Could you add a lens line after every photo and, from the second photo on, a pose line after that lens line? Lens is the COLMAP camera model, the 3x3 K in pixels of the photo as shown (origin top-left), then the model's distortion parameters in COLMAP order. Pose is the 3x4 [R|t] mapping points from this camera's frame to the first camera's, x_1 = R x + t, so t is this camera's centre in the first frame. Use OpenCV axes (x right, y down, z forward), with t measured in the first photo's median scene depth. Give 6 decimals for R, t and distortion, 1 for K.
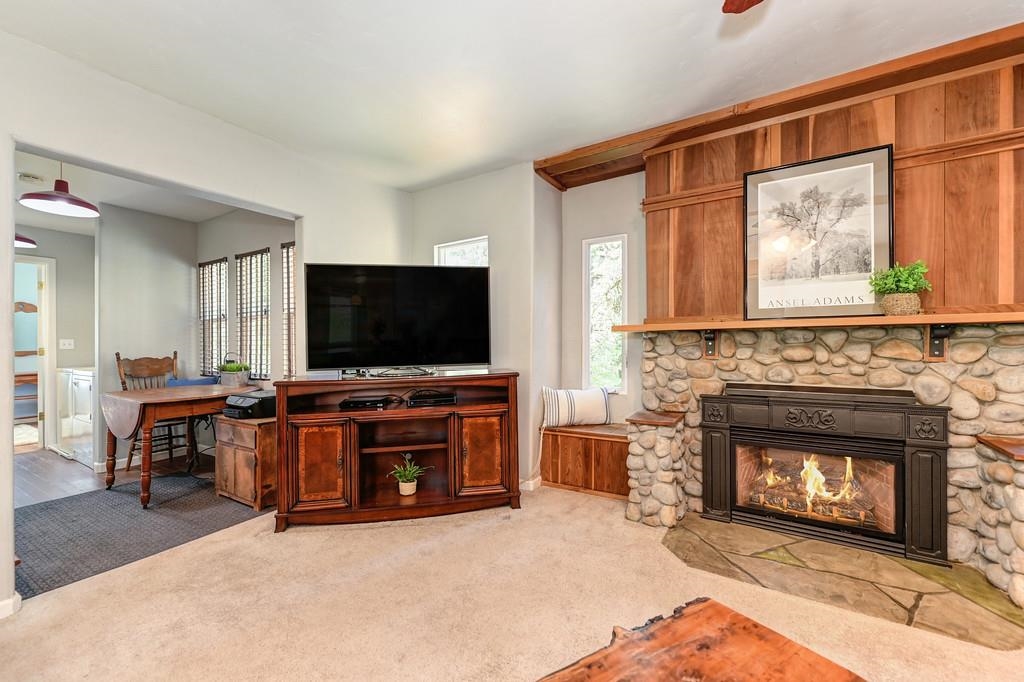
lens RADIAL K [[406.3, 0, 518.9], [0, 406.3, 342.2], [0, 0, 1]] dist [0.002677, -0.000534]
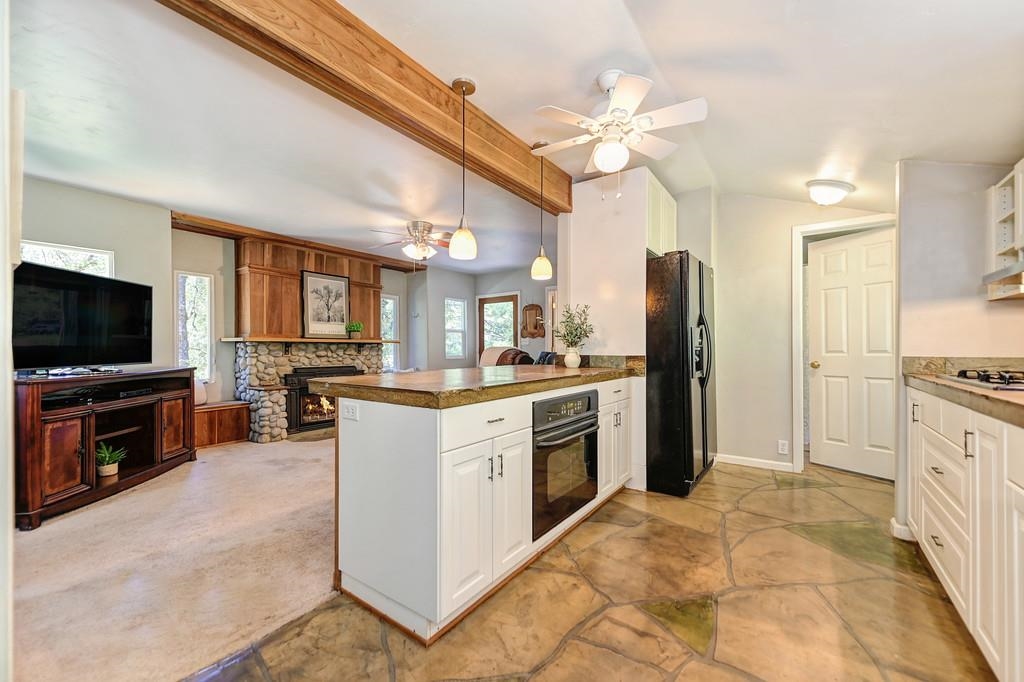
lens RADIAL K [[406.3, 0, 516.3], [0, 406.3, 346.7], [0, 0, 1]] dist [0.002677, -0.000534]
pose [[0.050141, 0.020319, 0.998535, -1.524056], [0.001776, 0.999790, -0.020434, 0.037579], [-0.998741, 0.002798, 0.050094, -0.237474]]
